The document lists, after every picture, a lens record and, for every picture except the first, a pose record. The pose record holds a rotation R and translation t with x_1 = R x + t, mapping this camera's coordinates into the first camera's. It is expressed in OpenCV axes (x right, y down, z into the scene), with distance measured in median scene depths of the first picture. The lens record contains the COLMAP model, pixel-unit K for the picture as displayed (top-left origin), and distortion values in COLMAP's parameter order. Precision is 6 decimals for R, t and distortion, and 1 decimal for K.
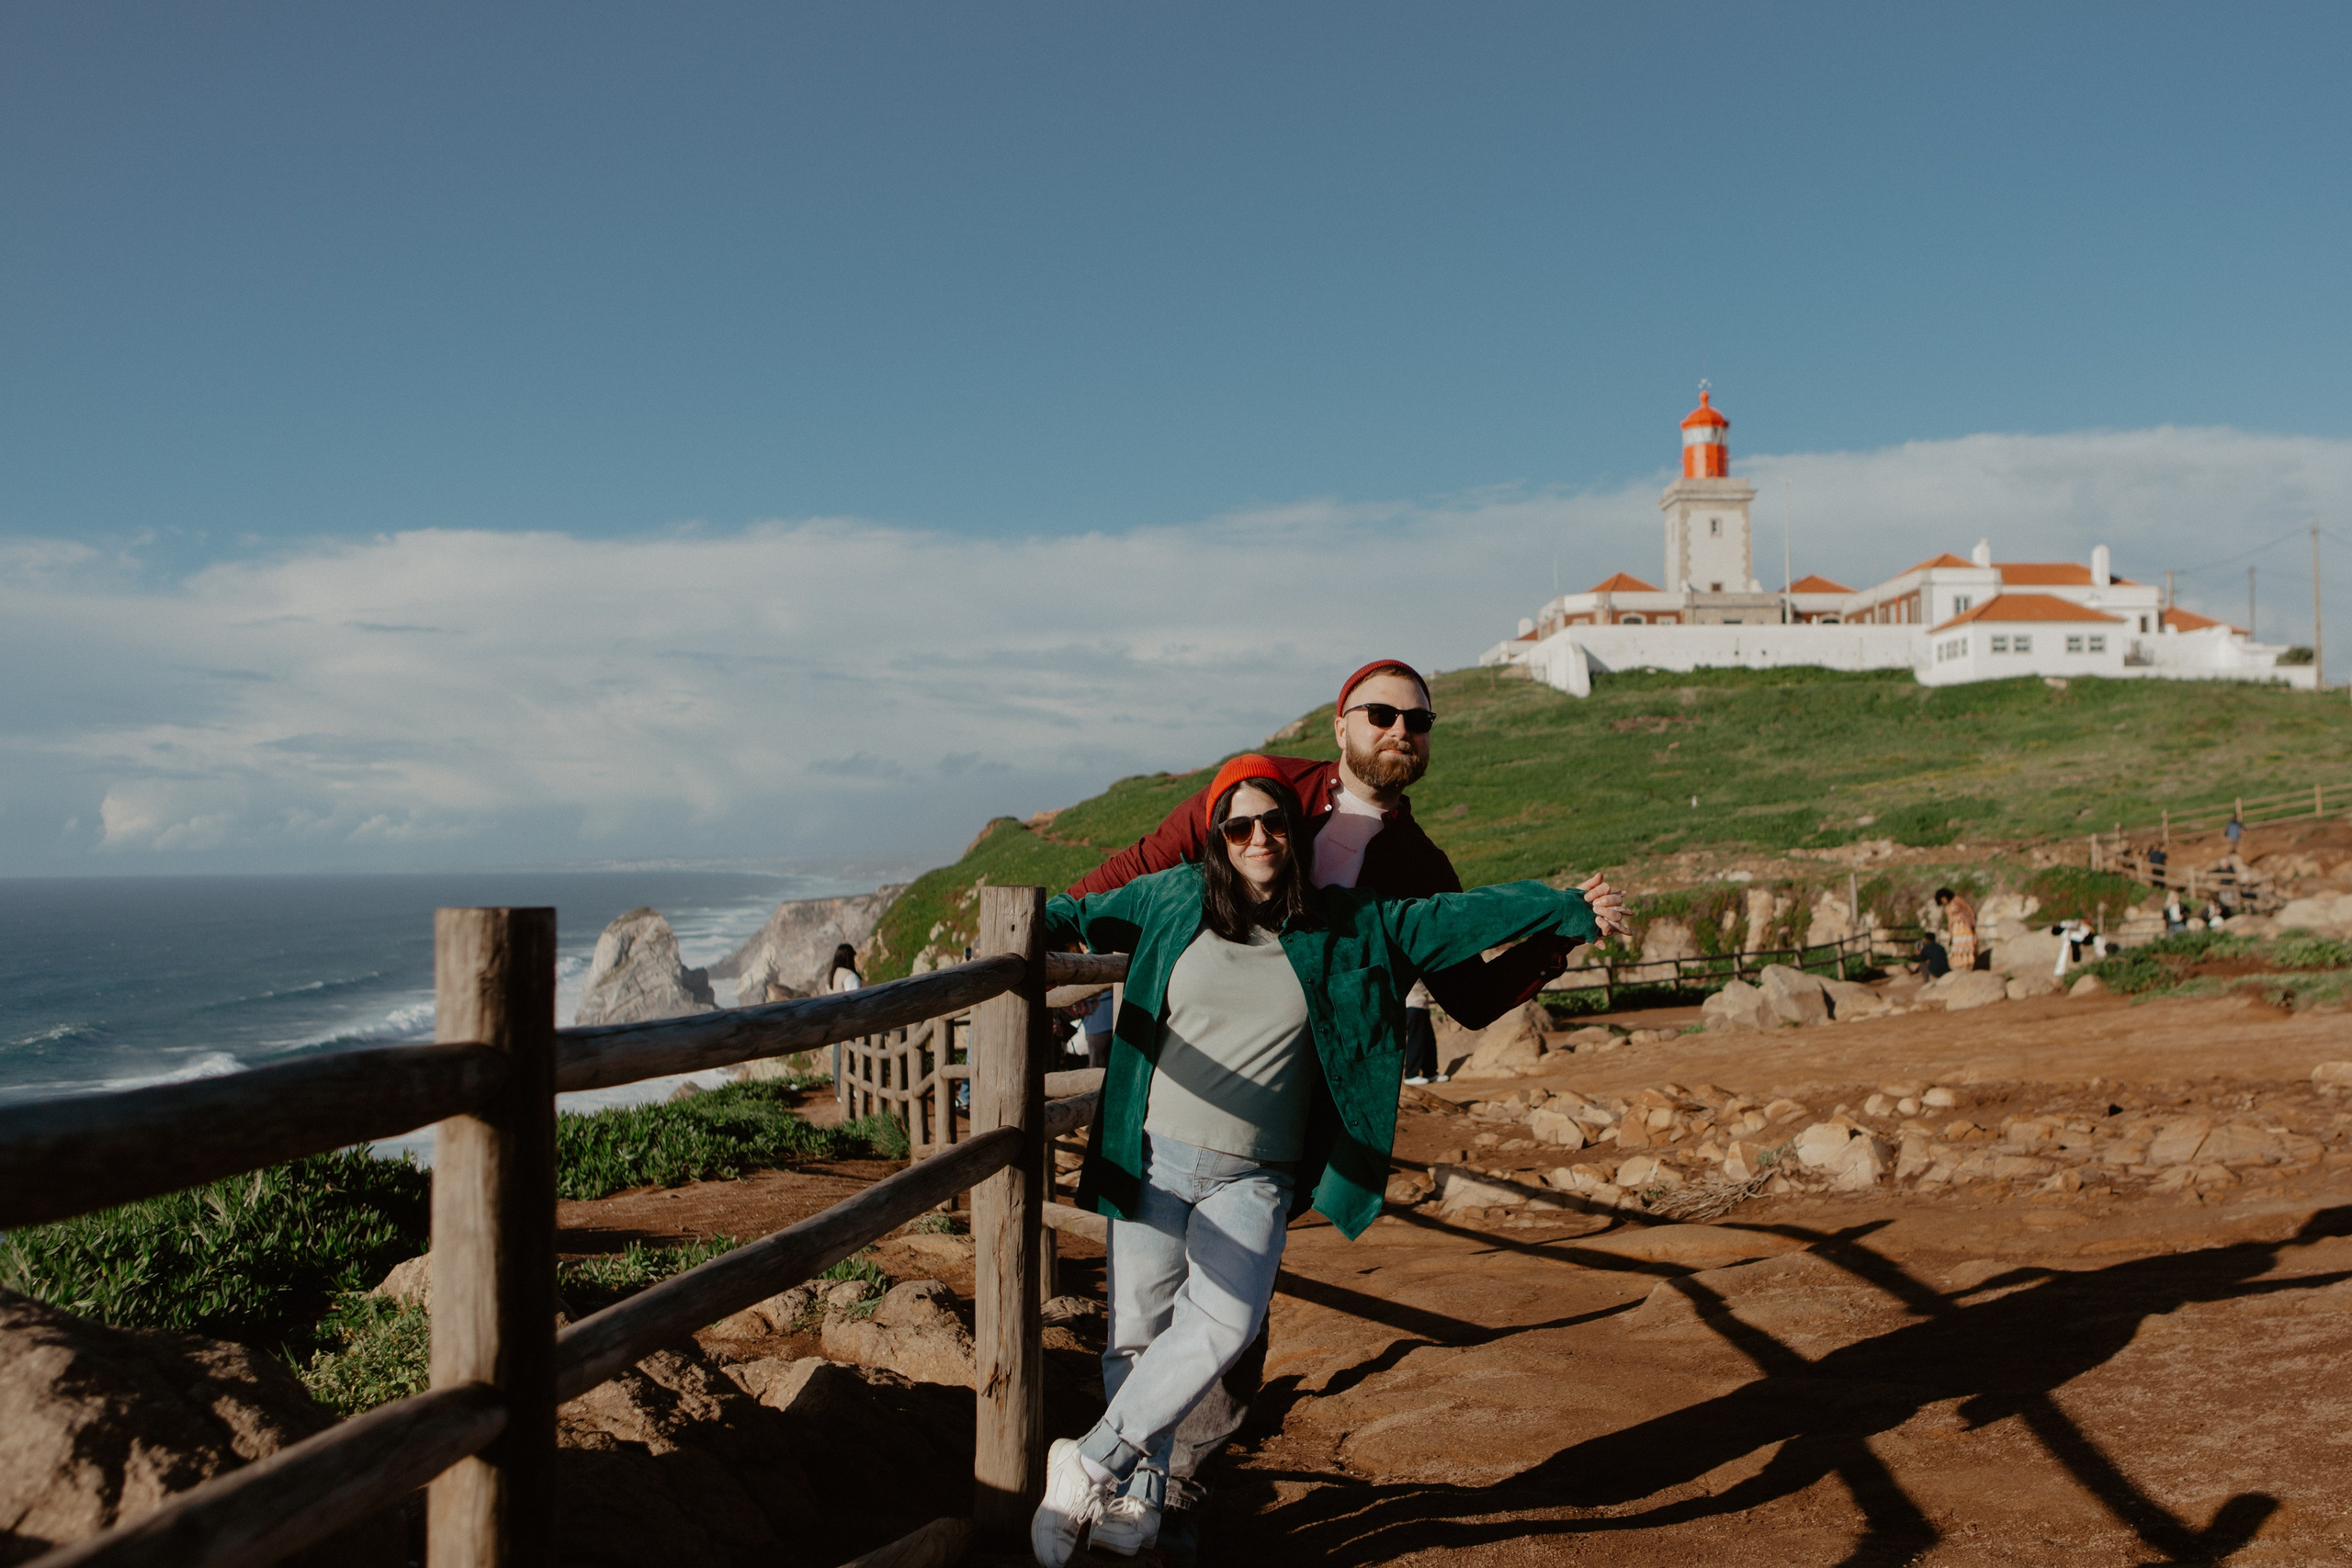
lens RADIAL K [[2312.1, 0, 1357.2], [0, 2312.1, 759.8], [0, 0, 1]] dist [0.004760, 0.002056]
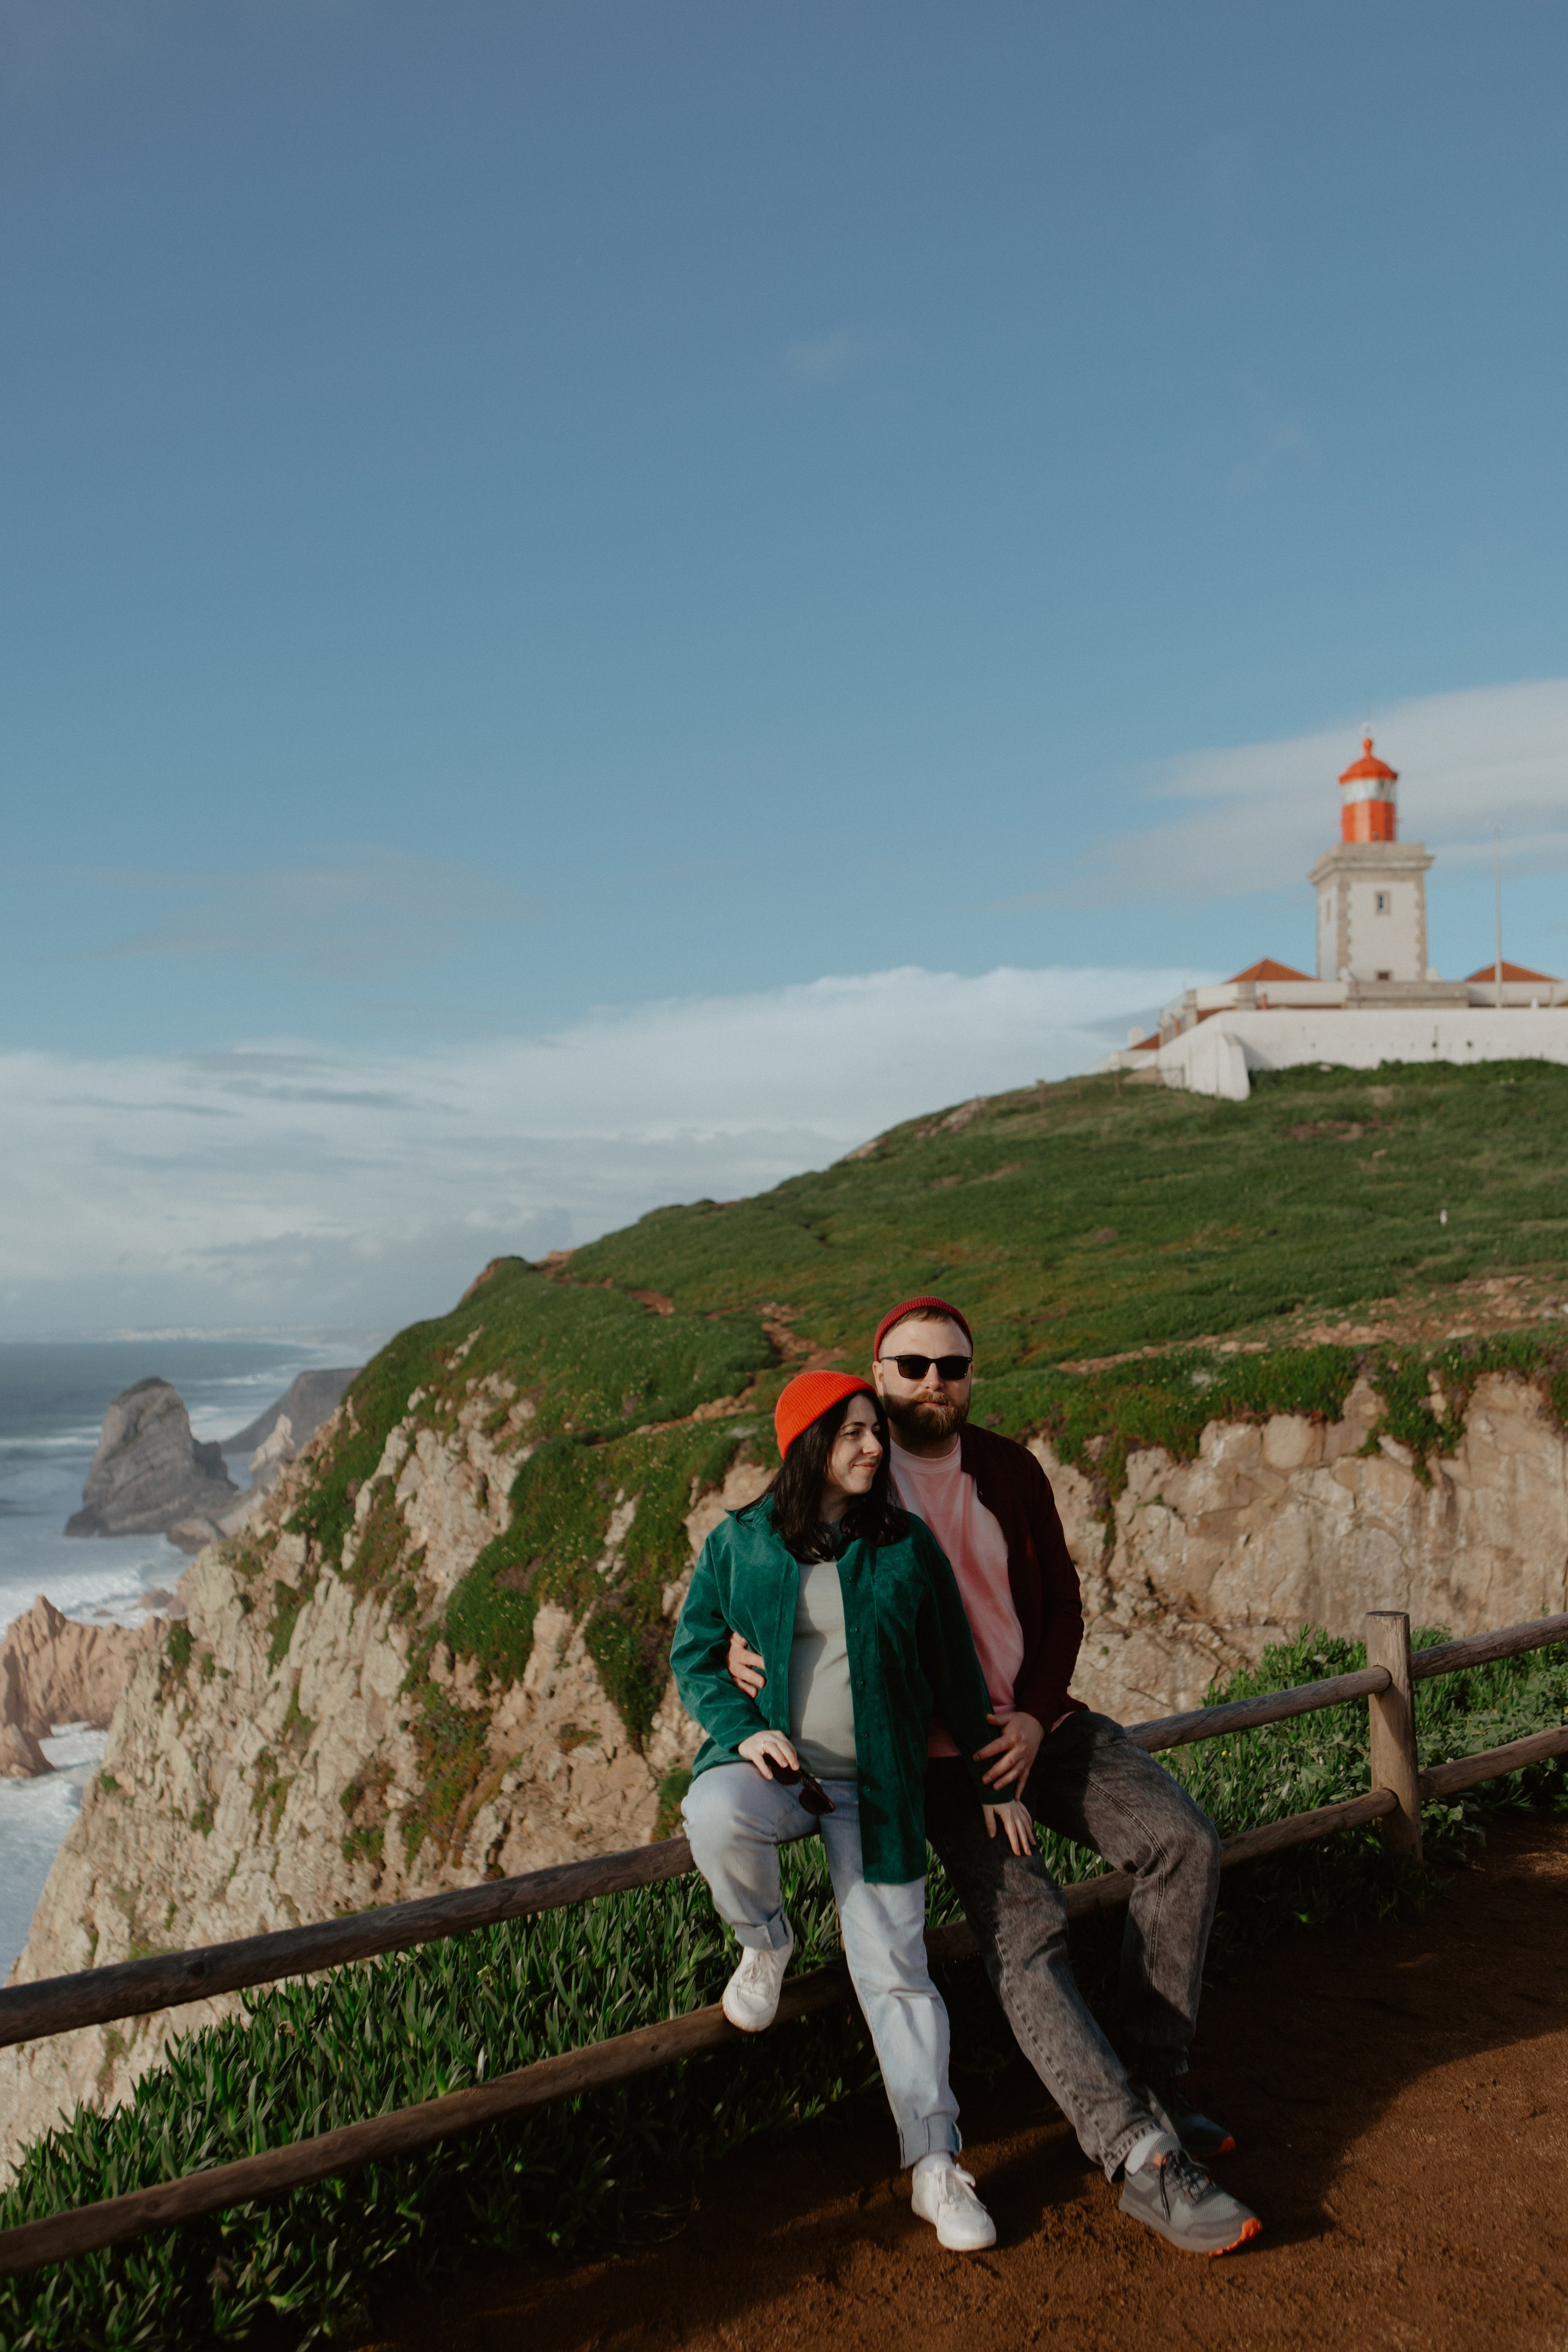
lens RADIAL K [[2389.5, 0, 788.5], [0, 2389.5, 1298.6], [0, 0, 1]] dist [0.006041, 0.006741]
pose [[0.998884, -0.002695, -0.047150, -0.019193], [0.004114, 0.999540, 0.030032, 0.016609], [0.047048, -0.030193, 0.998436, 0.201669]]
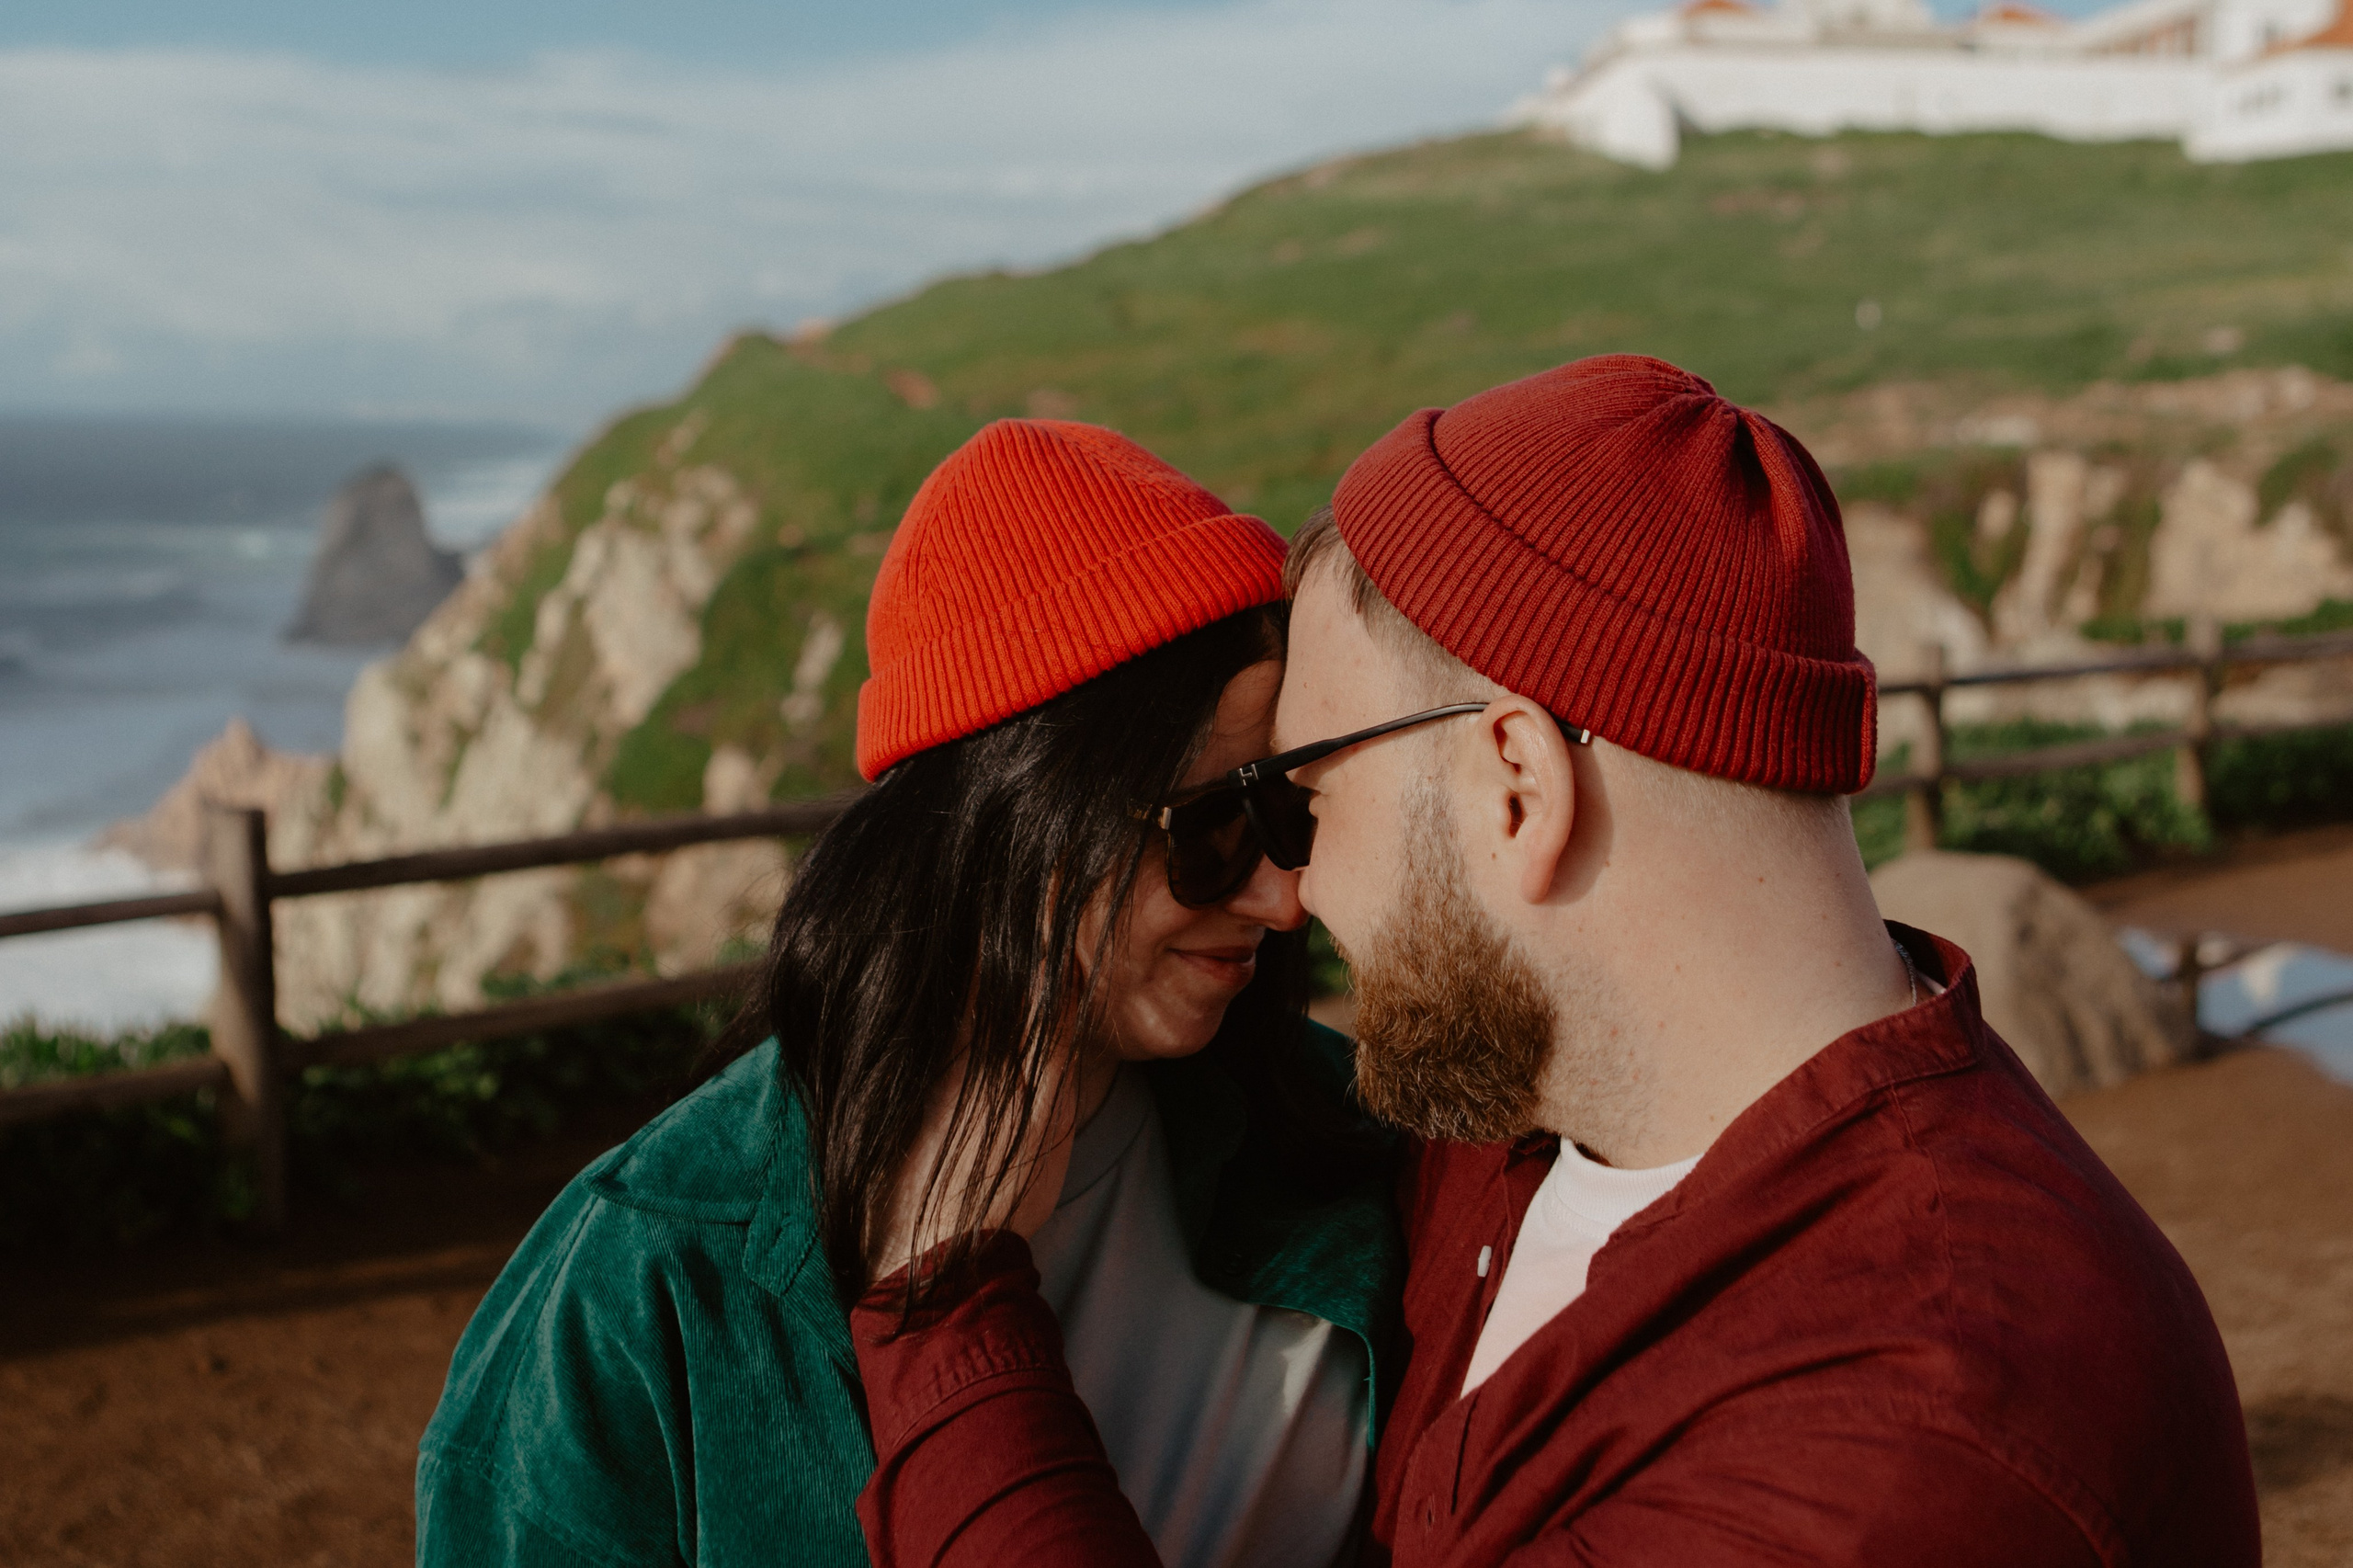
lens RADIAL K [[2901.9, 0, 1158.0], [0, 2901.9, 587.7], [0, 0, 1]] dist [0.009546, 0.003267]
pose [[0.998147, 0.033501, -0.050787, 0.005327], [-0.028447, 0.994863, 0.097151, 0.017042], [0.053781, -0.095526, 0.993973, 0.210586]]
